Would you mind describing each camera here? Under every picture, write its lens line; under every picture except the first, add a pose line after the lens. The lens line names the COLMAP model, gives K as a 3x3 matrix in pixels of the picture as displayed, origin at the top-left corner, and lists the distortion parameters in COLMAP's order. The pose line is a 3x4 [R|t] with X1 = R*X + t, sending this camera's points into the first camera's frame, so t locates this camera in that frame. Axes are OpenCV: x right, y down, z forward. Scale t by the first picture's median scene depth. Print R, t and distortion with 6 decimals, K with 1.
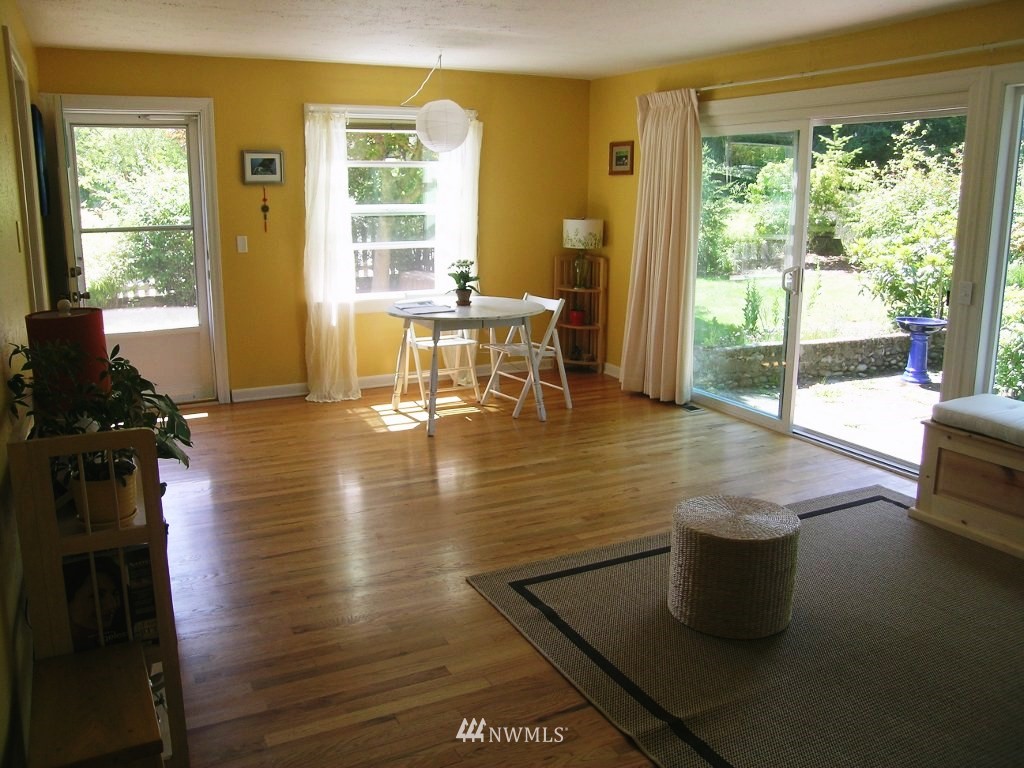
lens RADIAL K [[837.9, 0, 513.8], [0, 837.9, 366.9], [0, 0, 1]] dist [-0.158002, 0.115601]
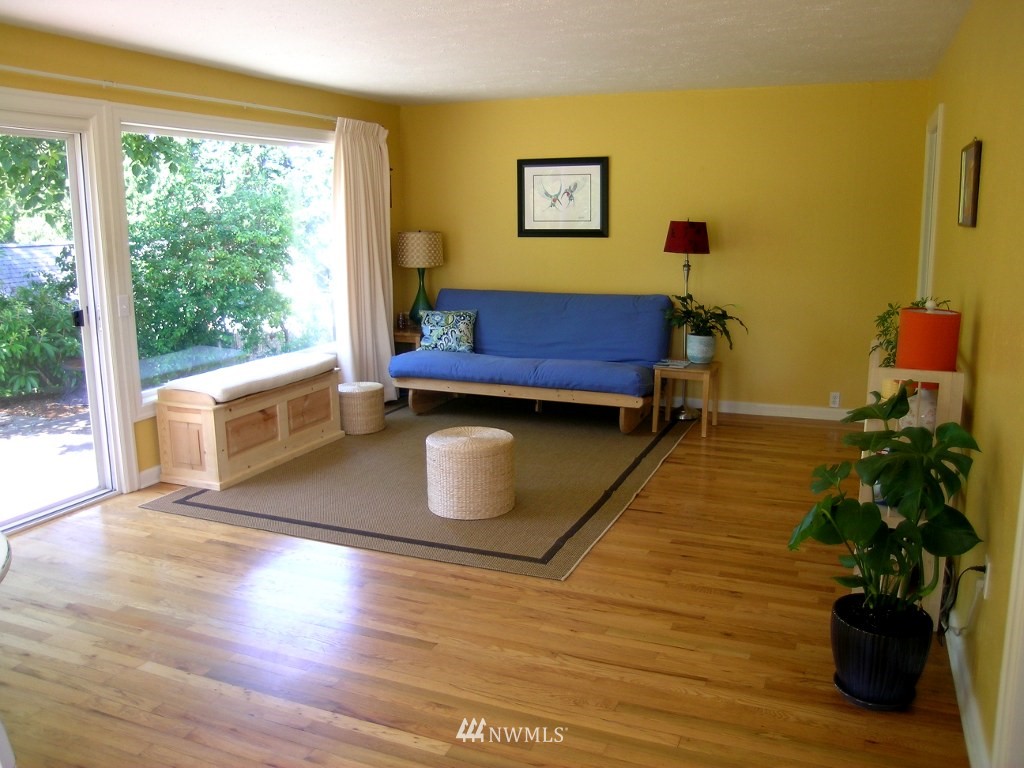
lens RADIAL K [[837.9, 0, 513.8], [0, 837.9, 366.9], [0, 0, 1]] dist [-0.158002, 0.115601]
pose [[-0.644043, -0.136698, 0.752676, -0.653735], [0.160862, 0.937706, 0.307947, -0.282120], [-0.747885, 0.319408, -0.581934, 1.335639]]
